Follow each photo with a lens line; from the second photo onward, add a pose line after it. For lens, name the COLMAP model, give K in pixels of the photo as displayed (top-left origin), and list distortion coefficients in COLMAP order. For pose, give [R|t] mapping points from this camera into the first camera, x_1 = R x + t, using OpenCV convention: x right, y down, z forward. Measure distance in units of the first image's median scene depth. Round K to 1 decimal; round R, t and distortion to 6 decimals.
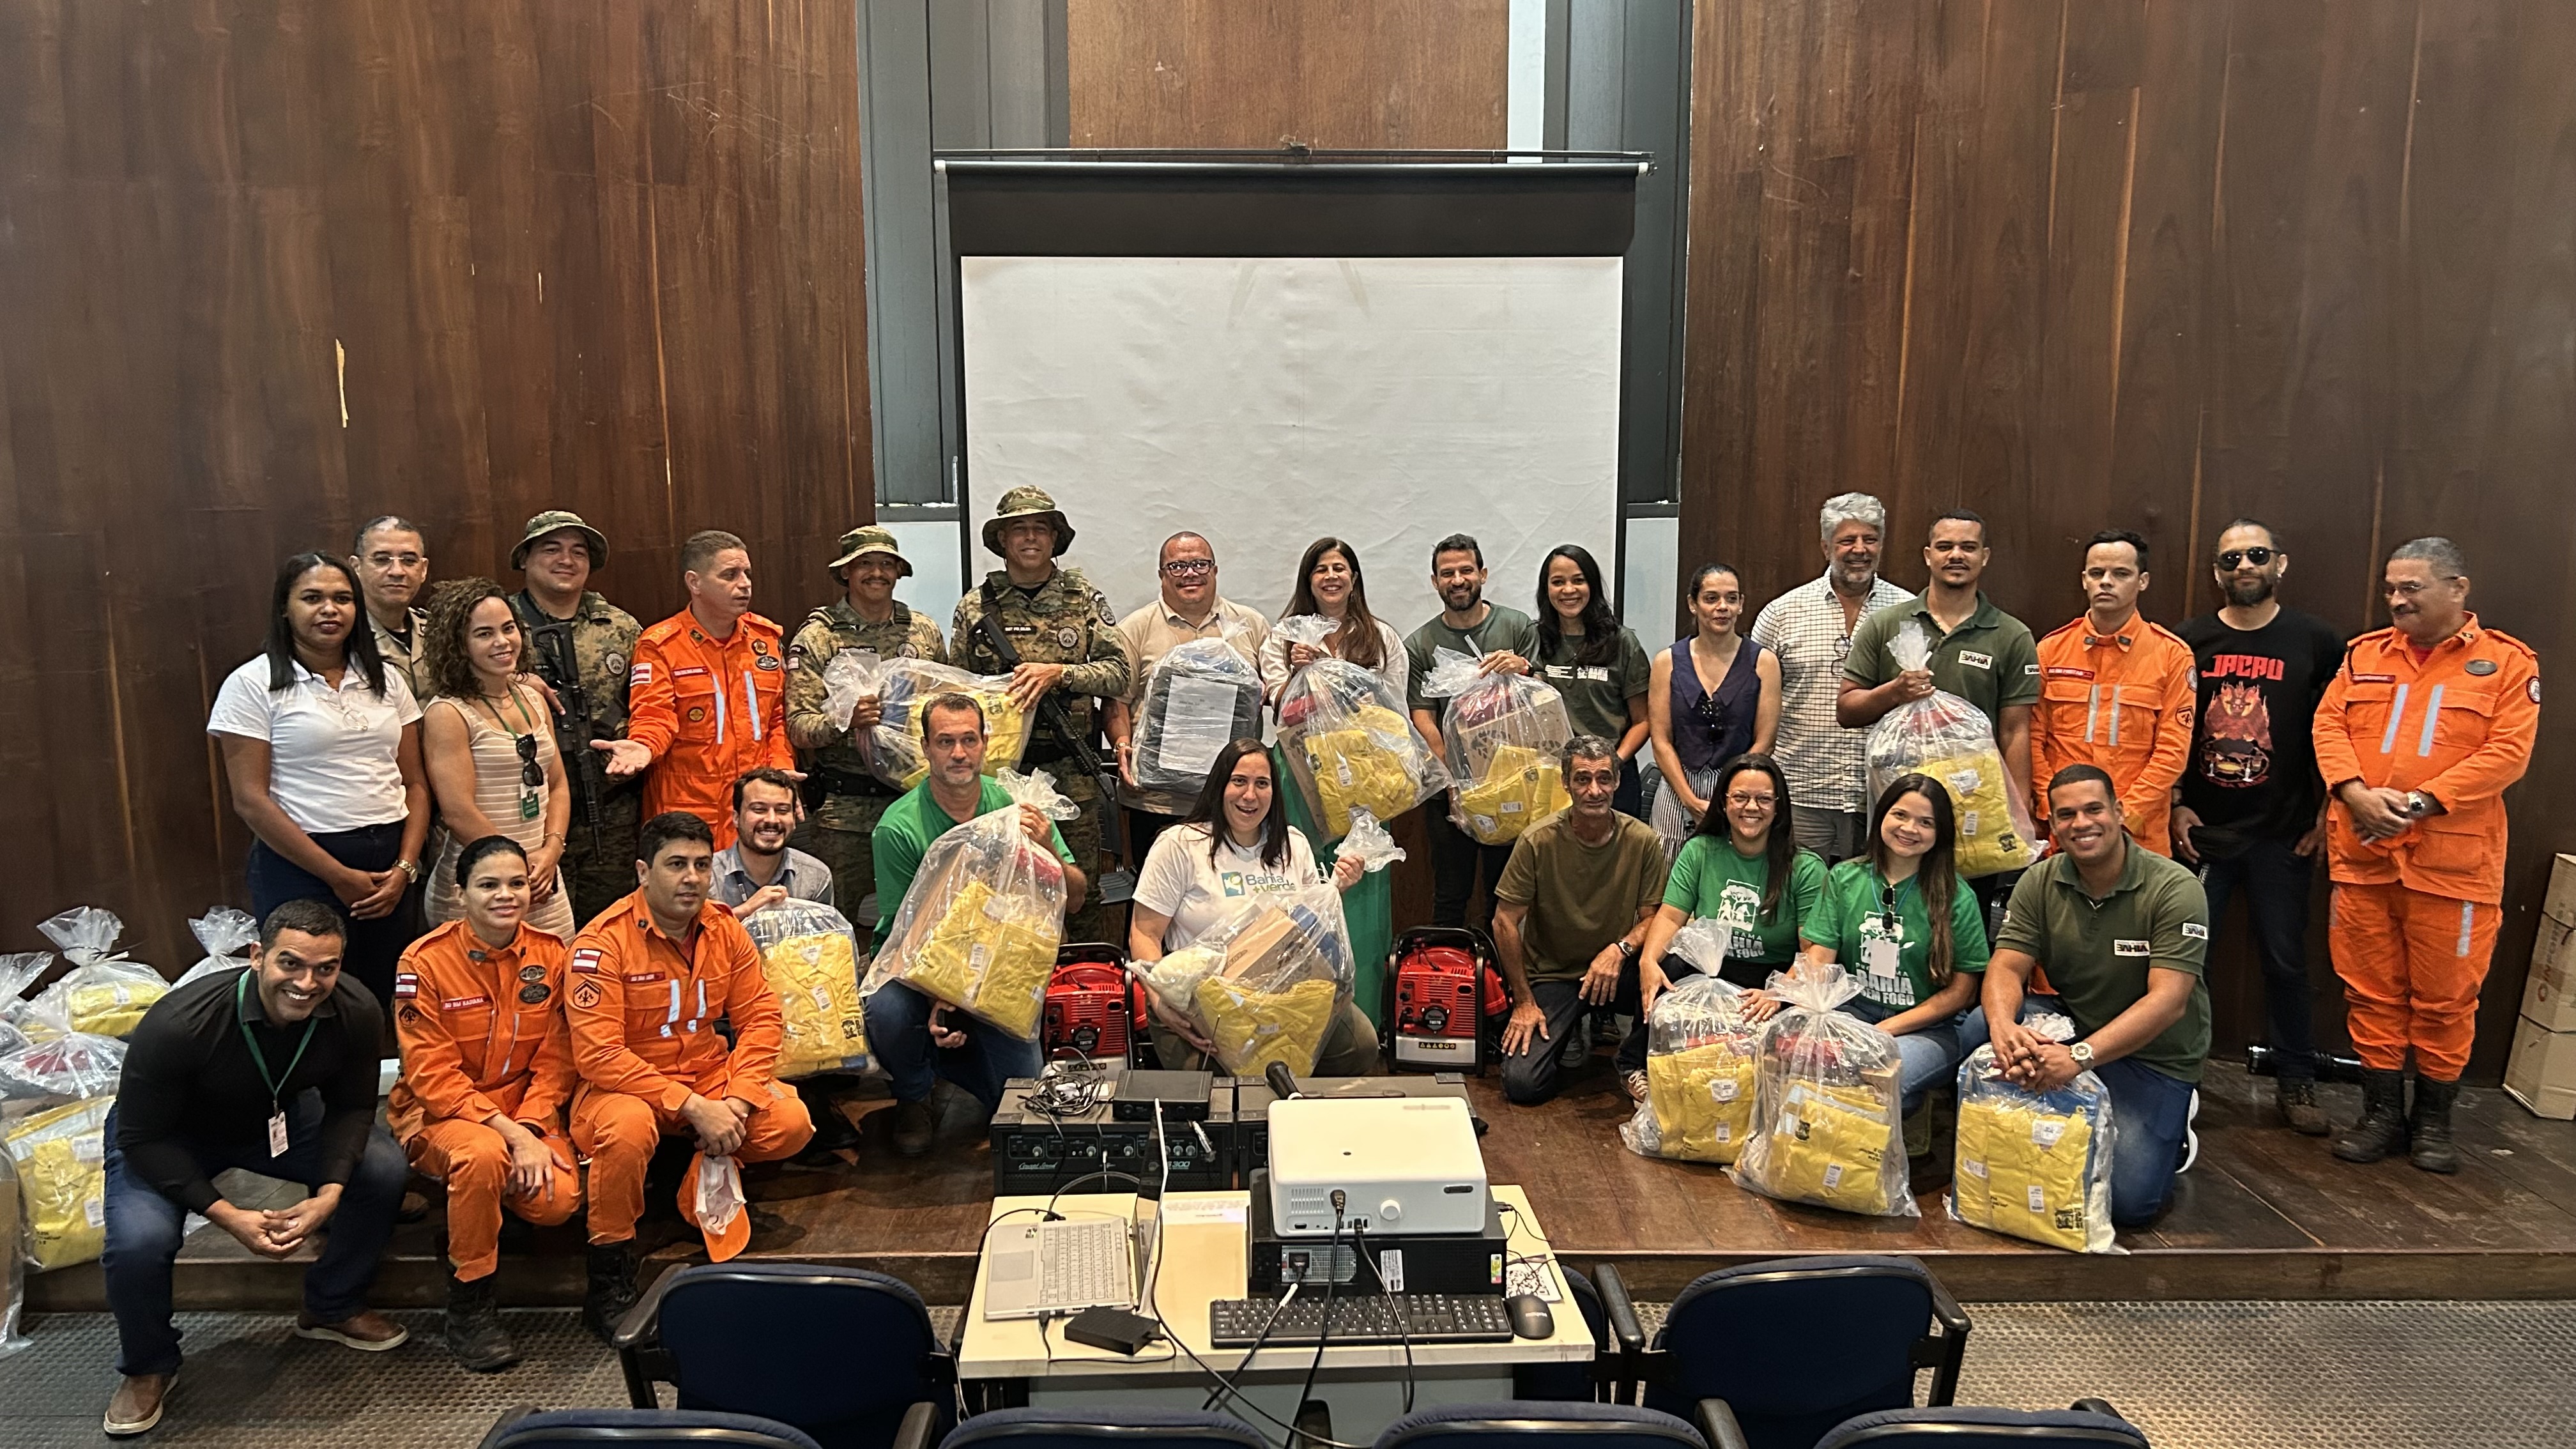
lens RADIAL K [[1964.0, 0, 1289.0], [0, 1964.0, 723.6], [0, 0, 1]] dist [0.004411, -0.000653]
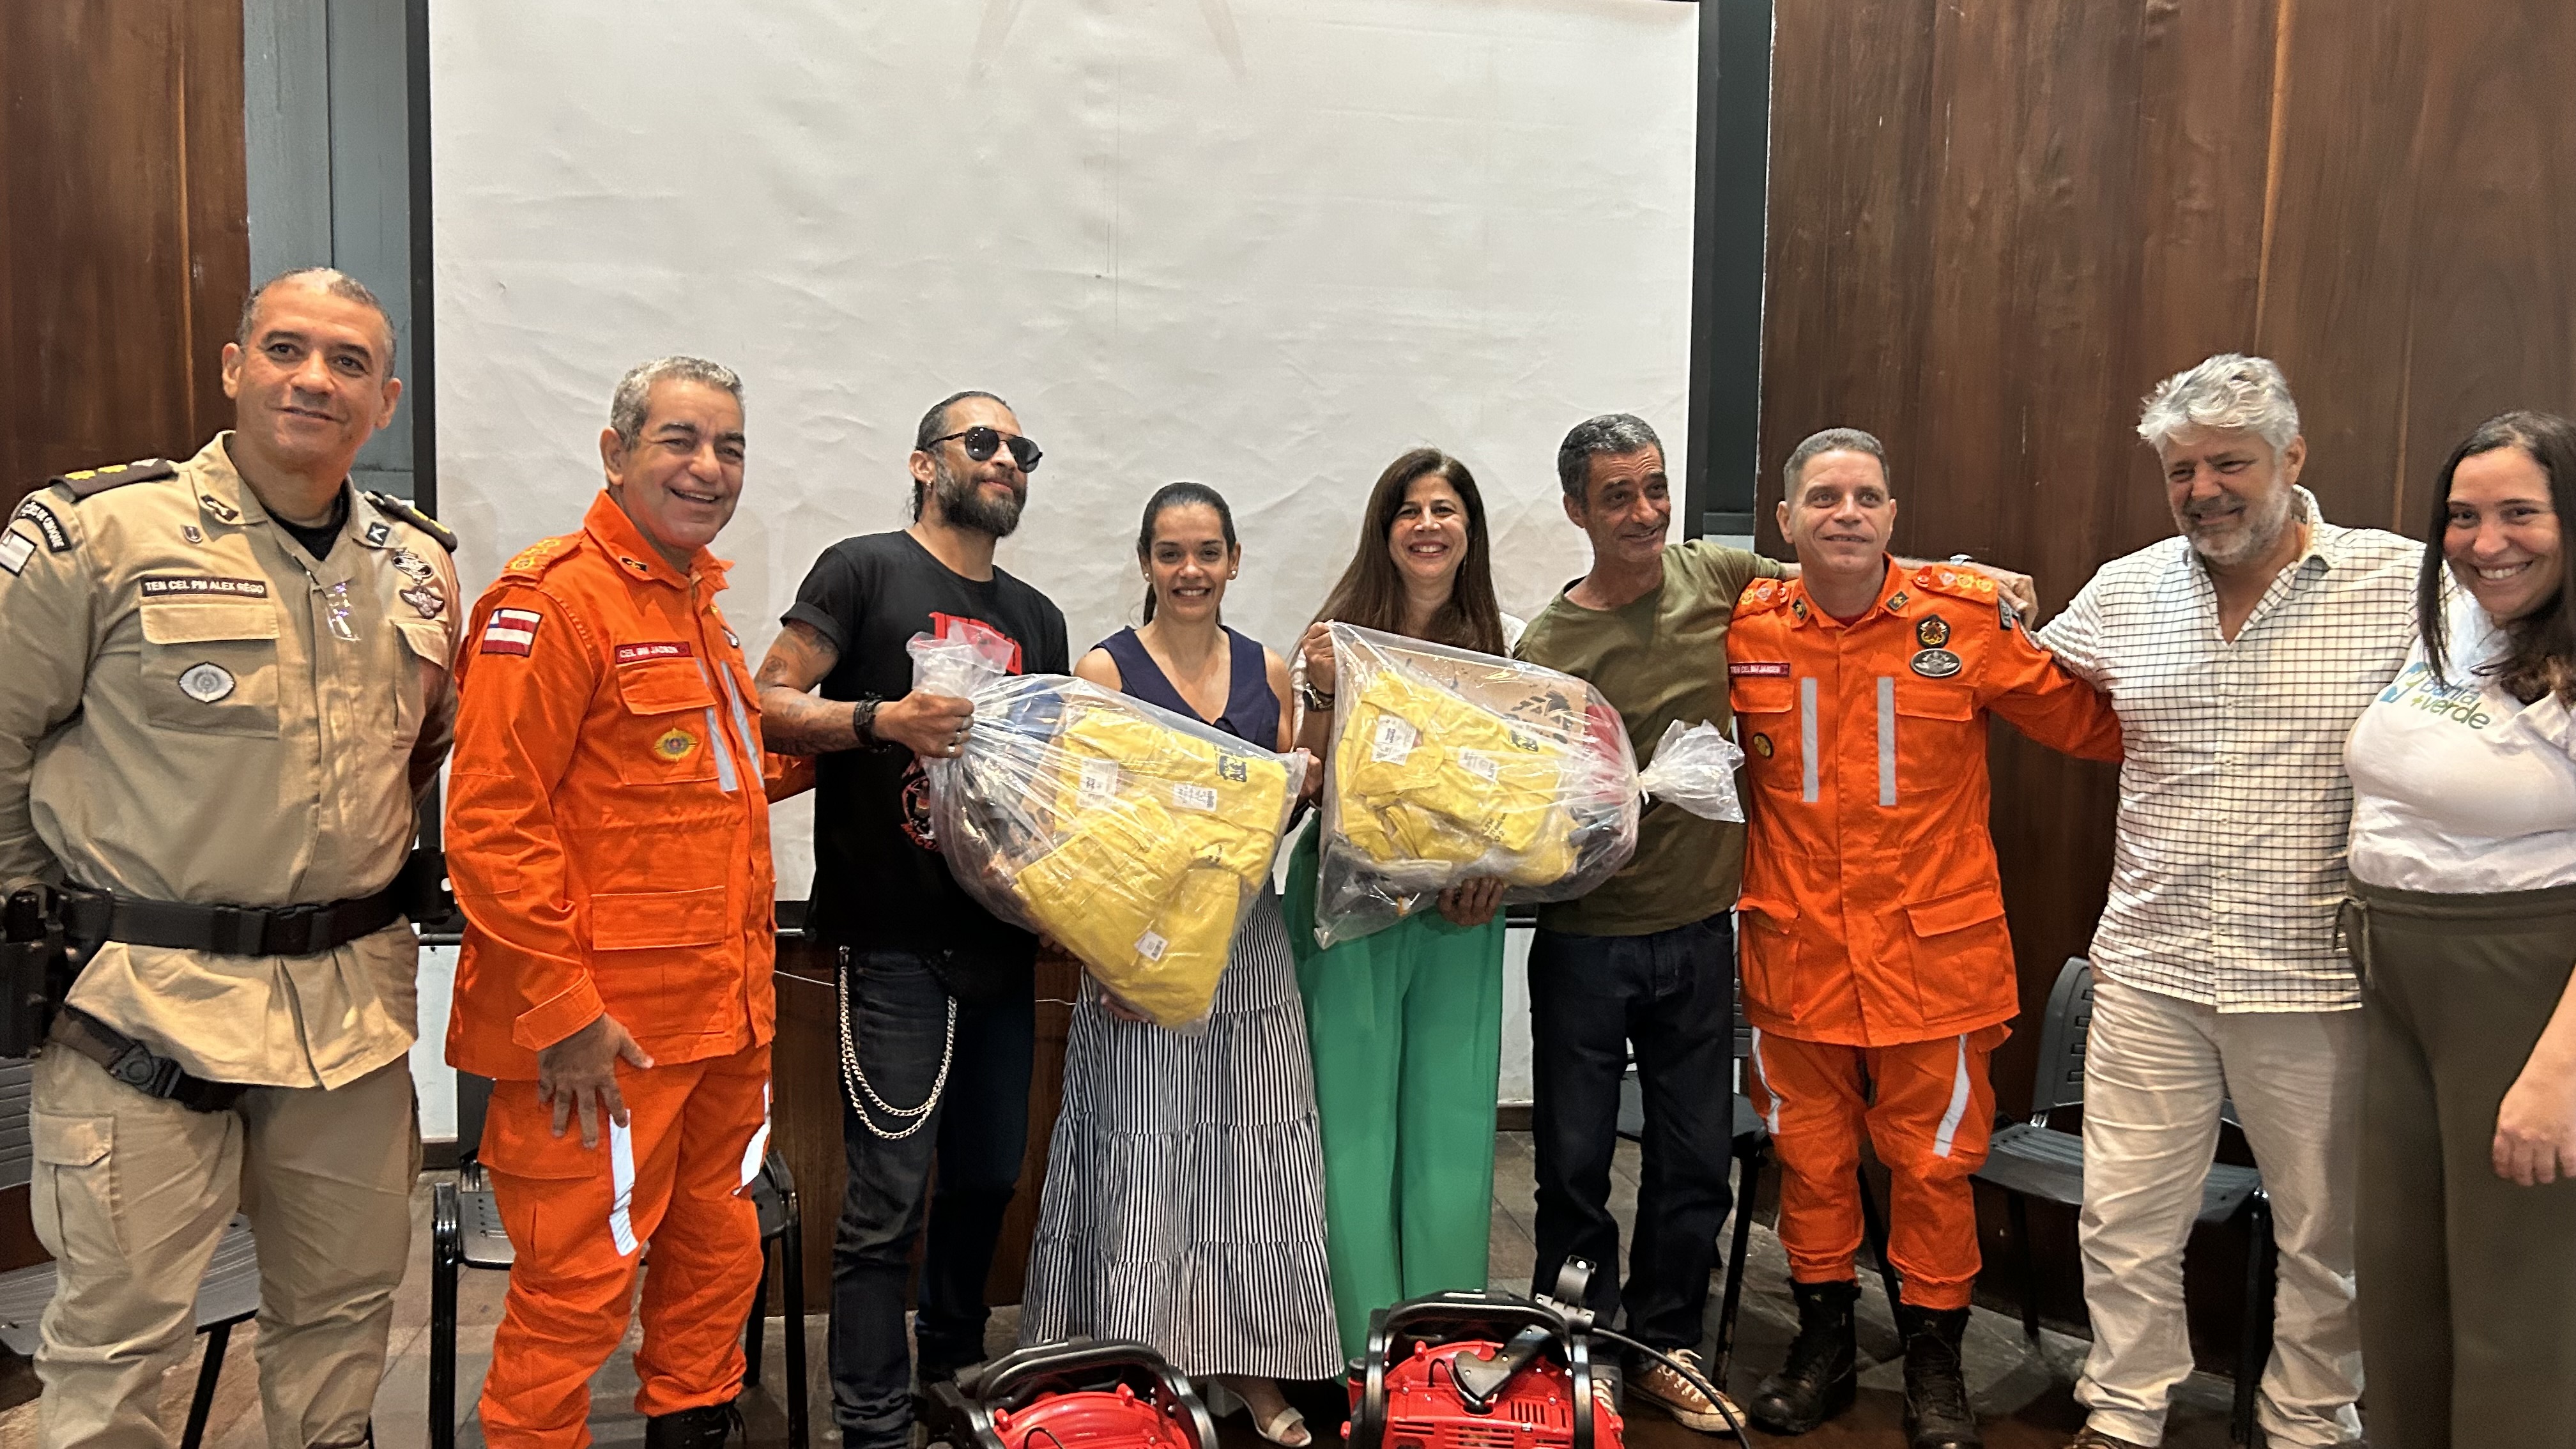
lens RADIAL K [[1964.0, 0, 1261.8], [0, 1964.0, 741.7], [0, 0, 1]] dist [0.004411, -0.000653]
pose [[0.990295, 0.009503, 0.138657, -0.026216], [0.002193, 0.996467, -0.083955, 0.014904], [-0.138965, 0.083445, 0.986775, 0.506214]]
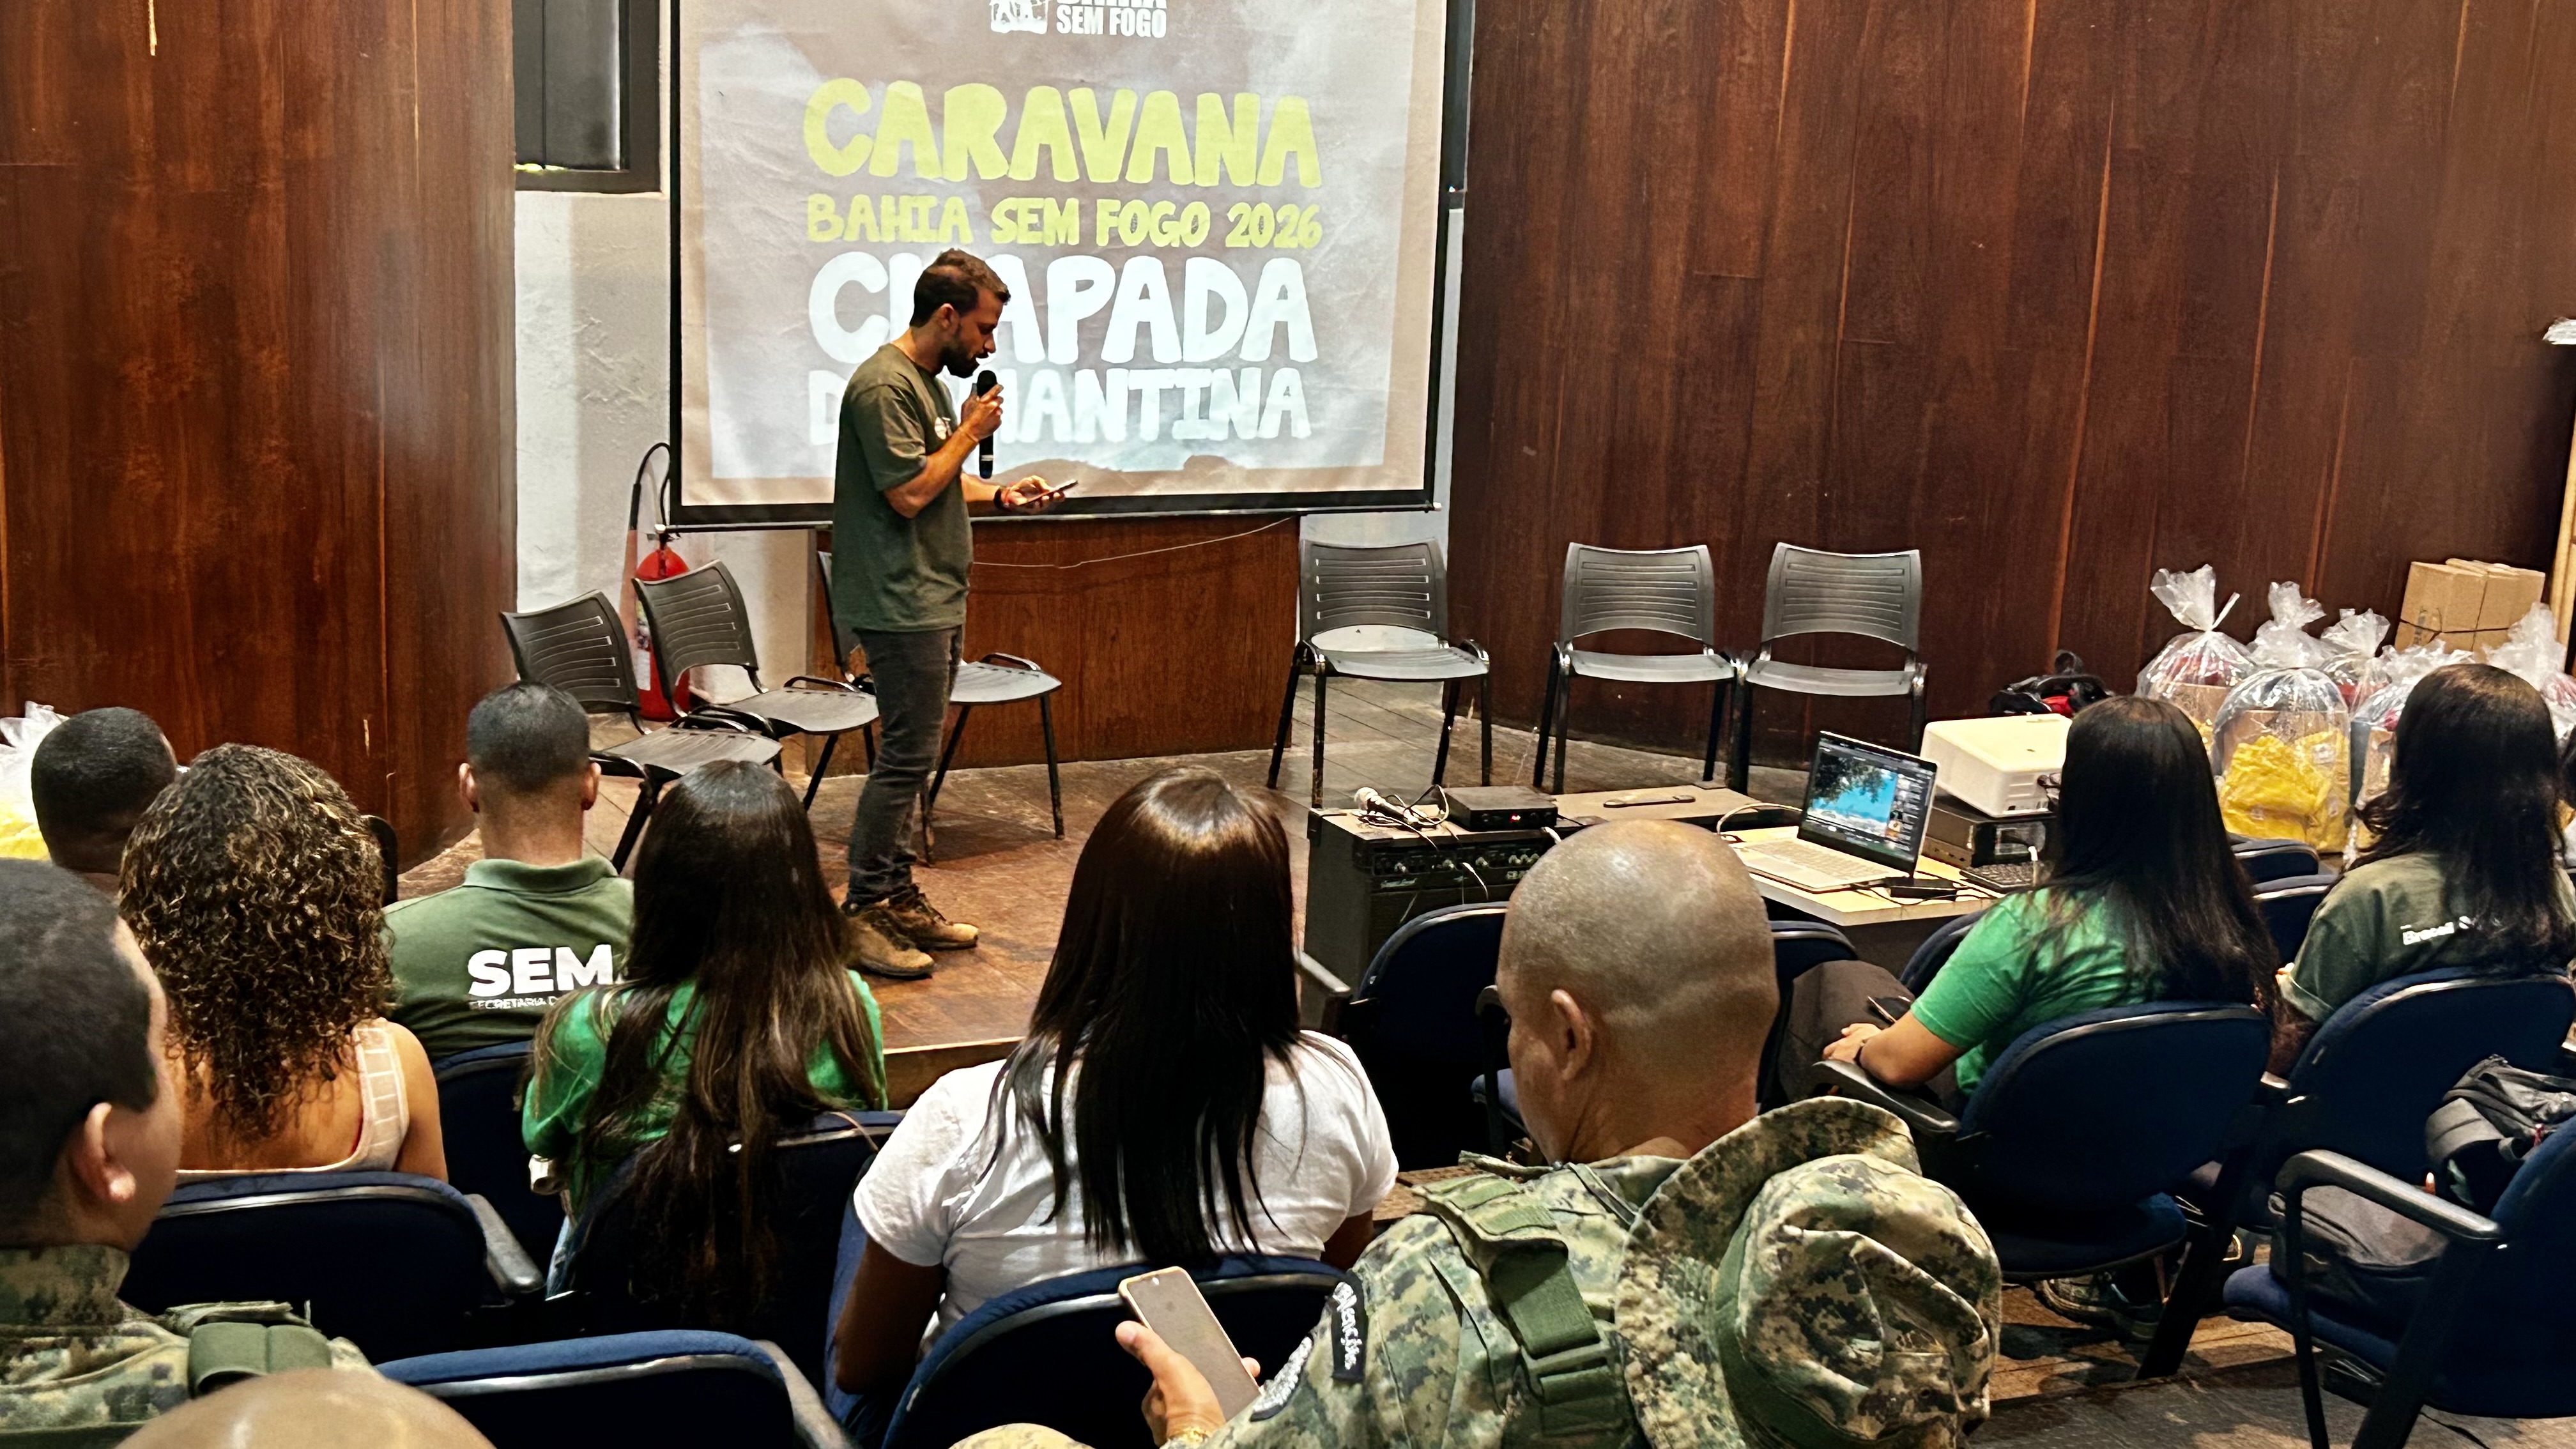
lens RADIAL K [[3436.6, 0, 1288.1], [0, 3436.6, 725.5], [0, 0, 1]] dist [0.081329, 0.000000]
pose [[0.906901, -0.042920, 0.419152, -0.528345], [0.021316, 0.998198, 0.056090, 0.030321], [-0.420804, -0.041934, 0.906182, -0.307231]]
